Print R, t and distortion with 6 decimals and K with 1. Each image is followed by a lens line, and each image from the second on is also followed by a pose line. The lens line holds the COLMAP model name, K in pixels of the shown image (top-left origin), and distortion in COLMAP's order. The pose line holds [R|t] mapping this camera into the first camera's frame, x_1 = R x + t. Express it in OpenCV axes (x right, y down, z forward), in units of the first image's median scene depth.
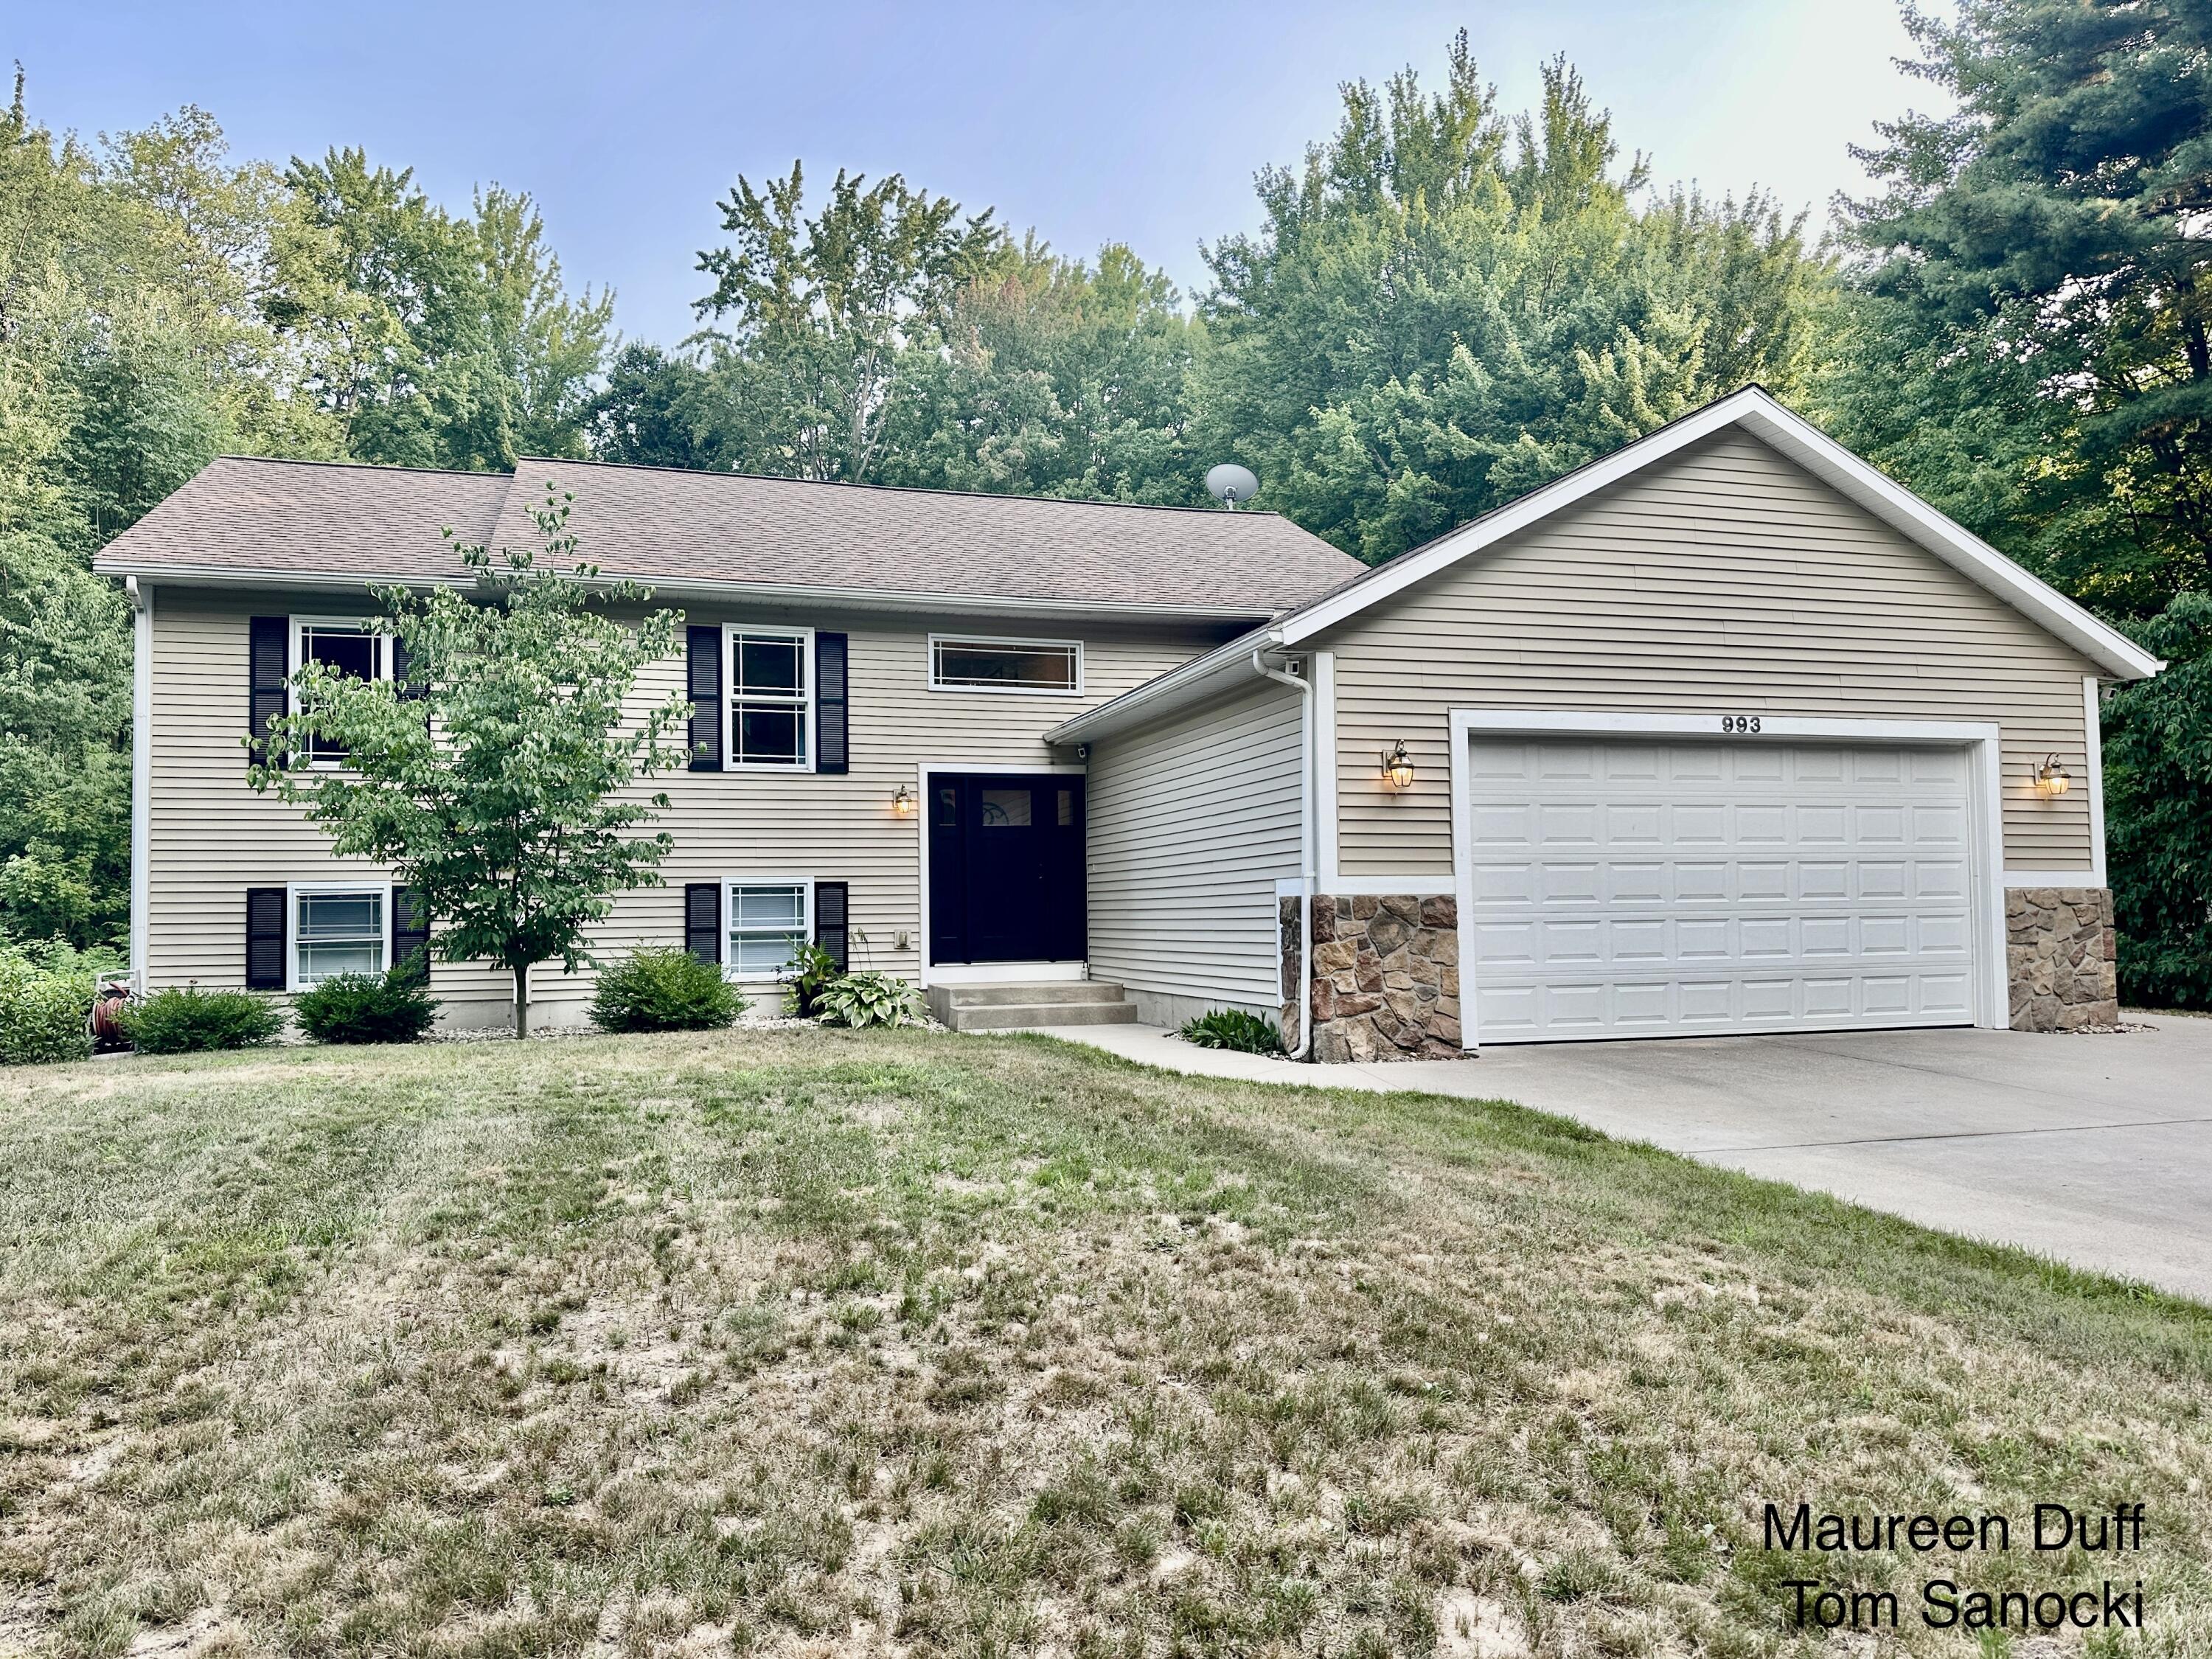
lens RADIAL K [[1601.3, 0, 1109.1], [0, 1601.3, 838.6], [0, 0, 1]] dist [0.110136, -0.136447]
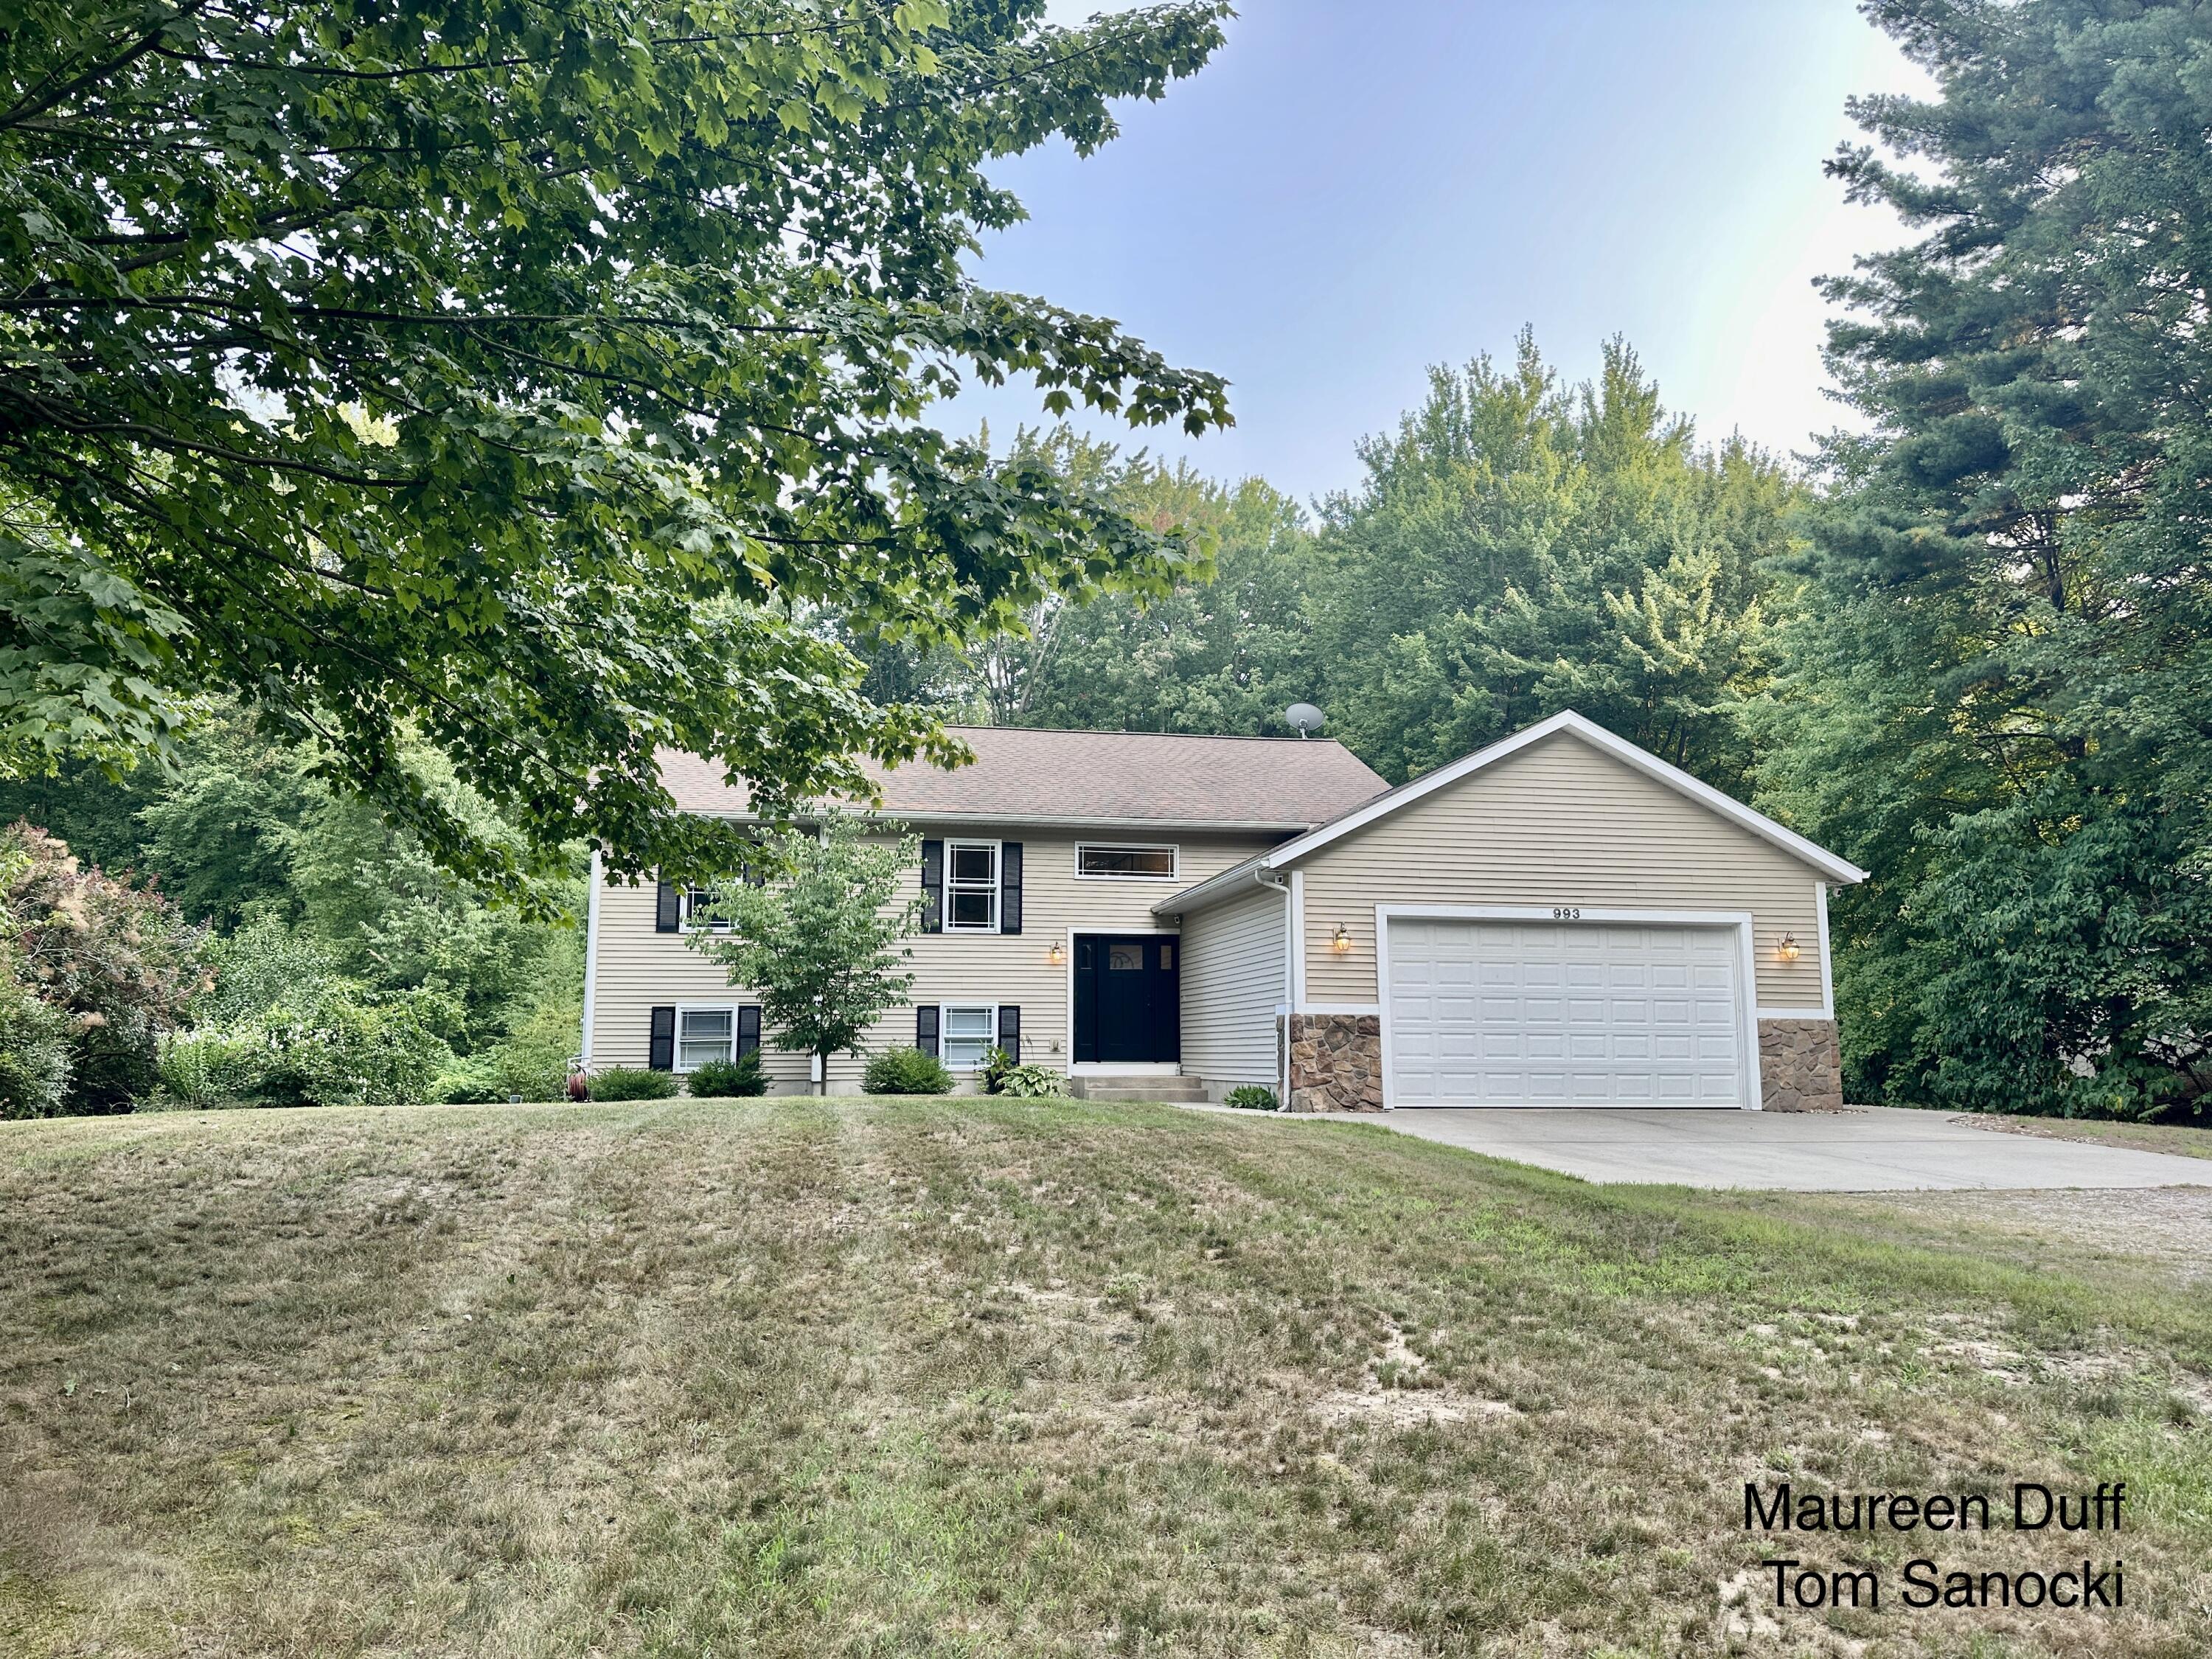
lens RADIAL K [[1555.9, 0, 1097.1], [0, 1555.9, 824.2], [0, 0, 1]] dist [0.173023, -0.401618]
pose [[0.993629, -0.001697, -0.112687, 0.089223], [-0.009450, 0.995111, -0.098311, 0.000221], [0.112303, 0.098750, 0.988755, -0.547504]]
